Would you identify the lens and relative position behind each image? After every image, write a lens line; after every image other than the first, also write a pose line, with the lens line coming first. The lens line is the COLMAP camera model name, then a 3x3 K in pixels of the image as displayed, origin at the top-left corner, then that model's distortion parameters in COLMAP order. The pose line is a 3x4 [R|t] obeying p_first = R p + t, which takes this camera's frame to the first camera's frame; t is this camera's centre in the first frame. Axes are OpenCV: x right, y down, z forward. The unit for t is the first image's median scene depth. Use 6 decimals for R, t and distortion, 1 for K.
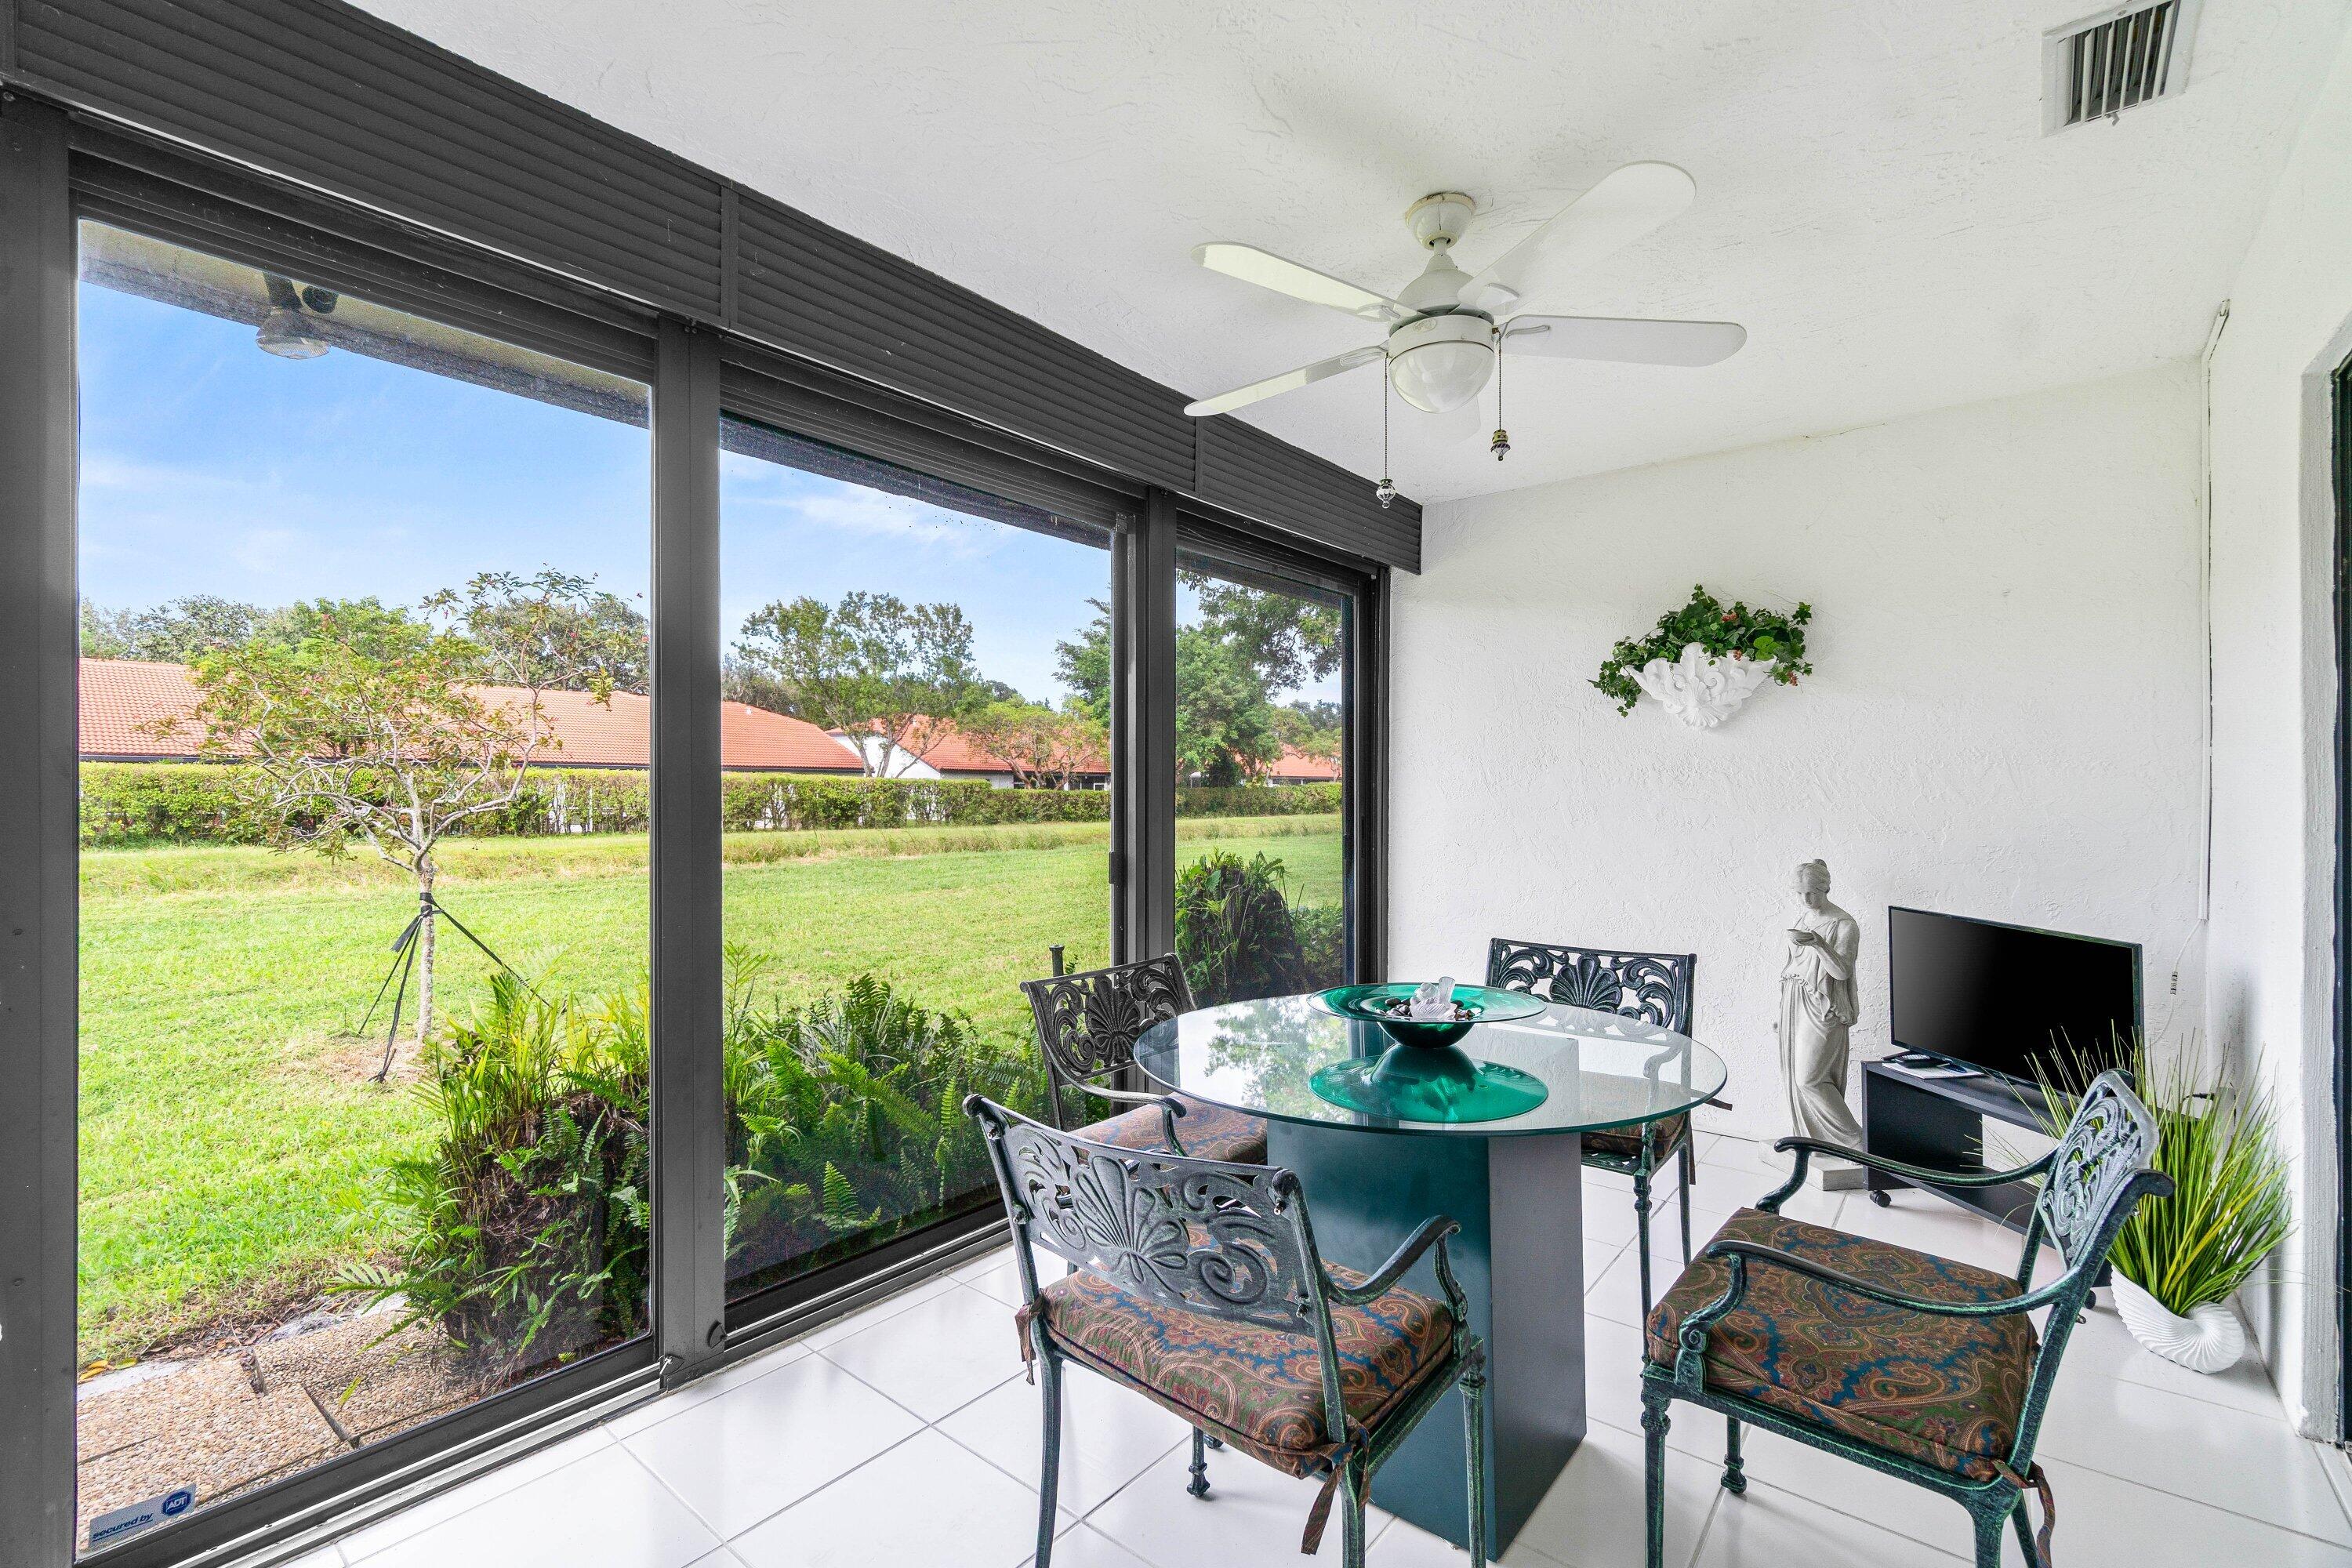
lens RADIAL K [[1026.2, 0, 1139.1], [0, 1026.2, 781.6], [0, 0, 1]] dist [-0.002172, 0.000011]
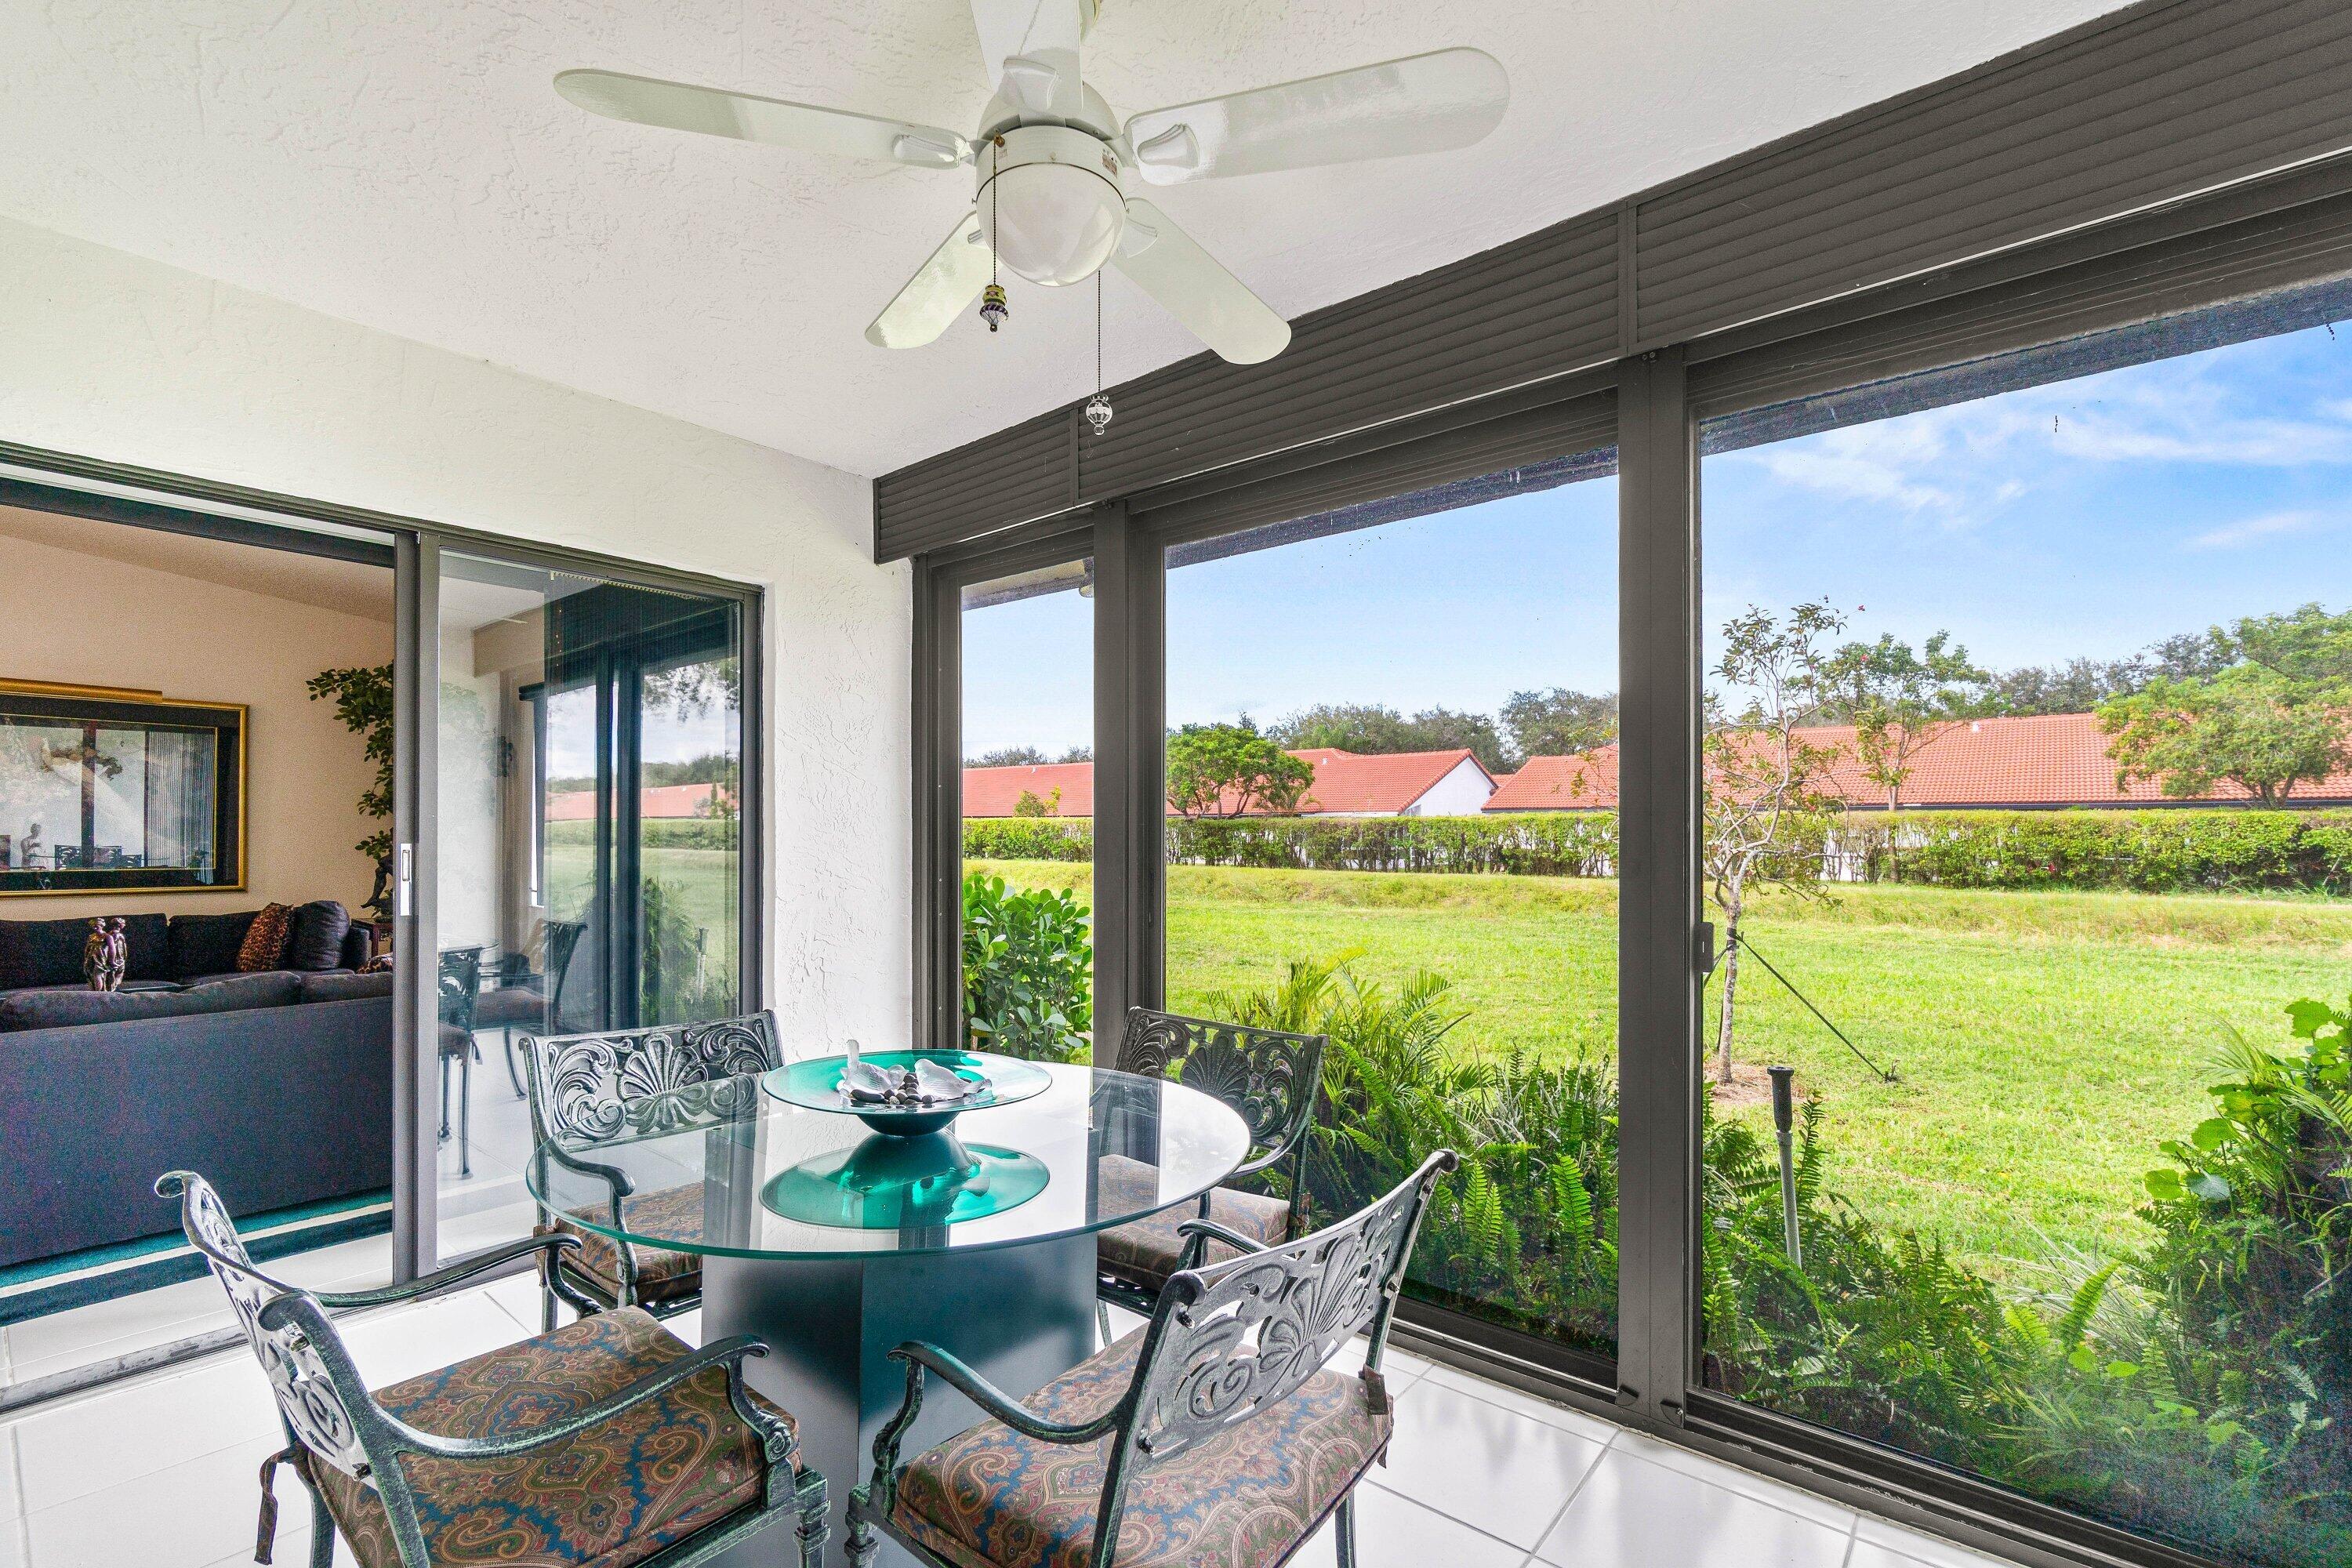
lens RADIAL K [[1030.8, 0, 1189.7], [0, 1030.8, 836.1], [0, 0, 1]] dist [-0.000767, 0.000002]
pose [[0.035660, -0.000347, -0.999364, 0.522289], [0.008377, 0.999965, -0.000048, 0.007954], [0.999329, -0.008370, 0.035662, 0.564215]]
